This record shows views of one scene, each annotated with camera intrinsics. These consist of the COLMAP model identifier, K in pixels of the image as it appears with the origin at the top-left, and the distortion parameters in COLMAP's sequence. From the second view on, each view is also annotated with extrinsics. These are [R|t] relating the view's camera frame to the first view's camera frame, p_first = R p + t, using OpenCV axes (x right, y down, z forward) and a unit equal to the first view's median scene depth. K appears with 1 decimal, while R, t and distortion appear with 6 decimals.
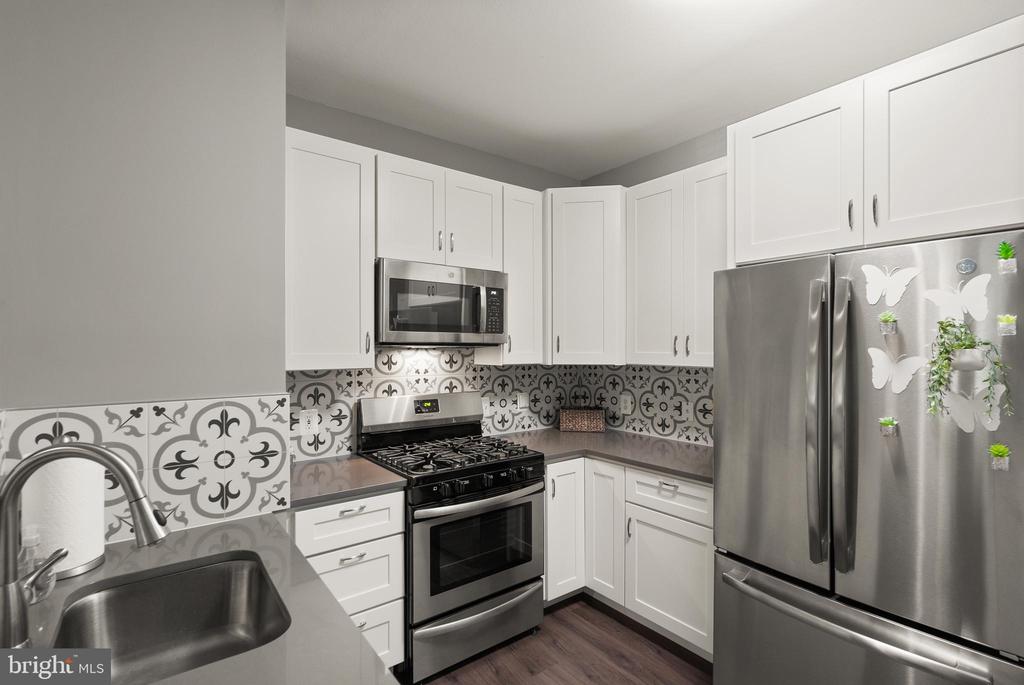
lens RADIAL K [[469.9, 0, 512.0], [0, 469.9, 345.3], [0, 0, 1]] dist [0.000821, 0.000030]
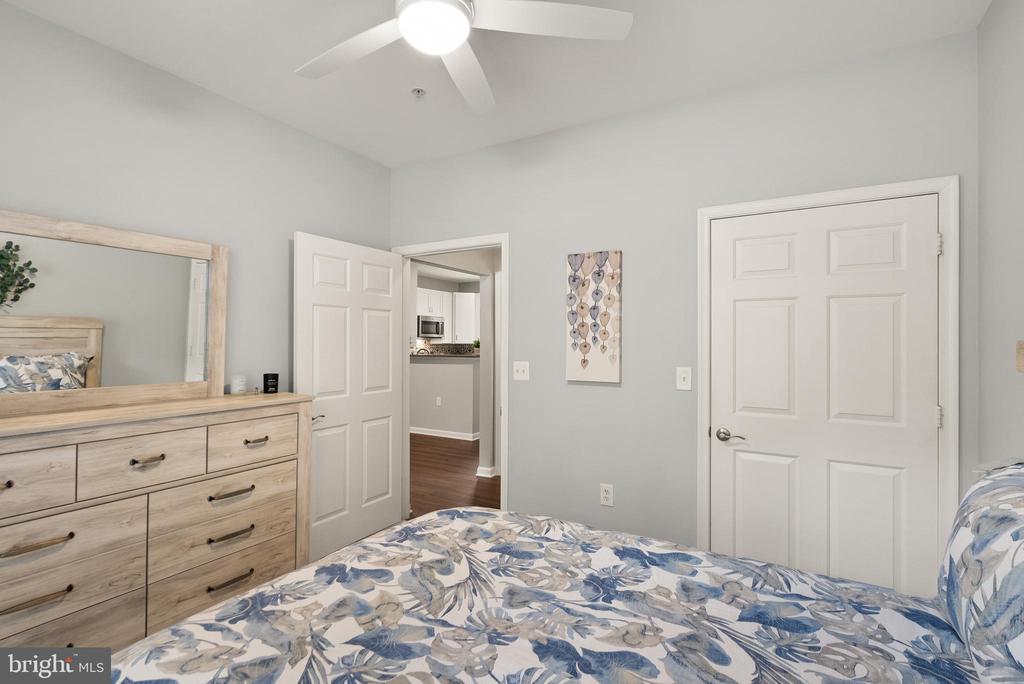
lens RADIAL K [[469.9, 0, 512.1], [0, 469.9, 339.9], [0, 0, 1]] dist [0.000821, 0.000030]
pose [[0.926080, 0.005288, 0.377290, -0.832214], [-0.004437, 0.999985, -0.003123, 0.023534], [-0.377301, 0.001218, 0.926090, -2.371499]]
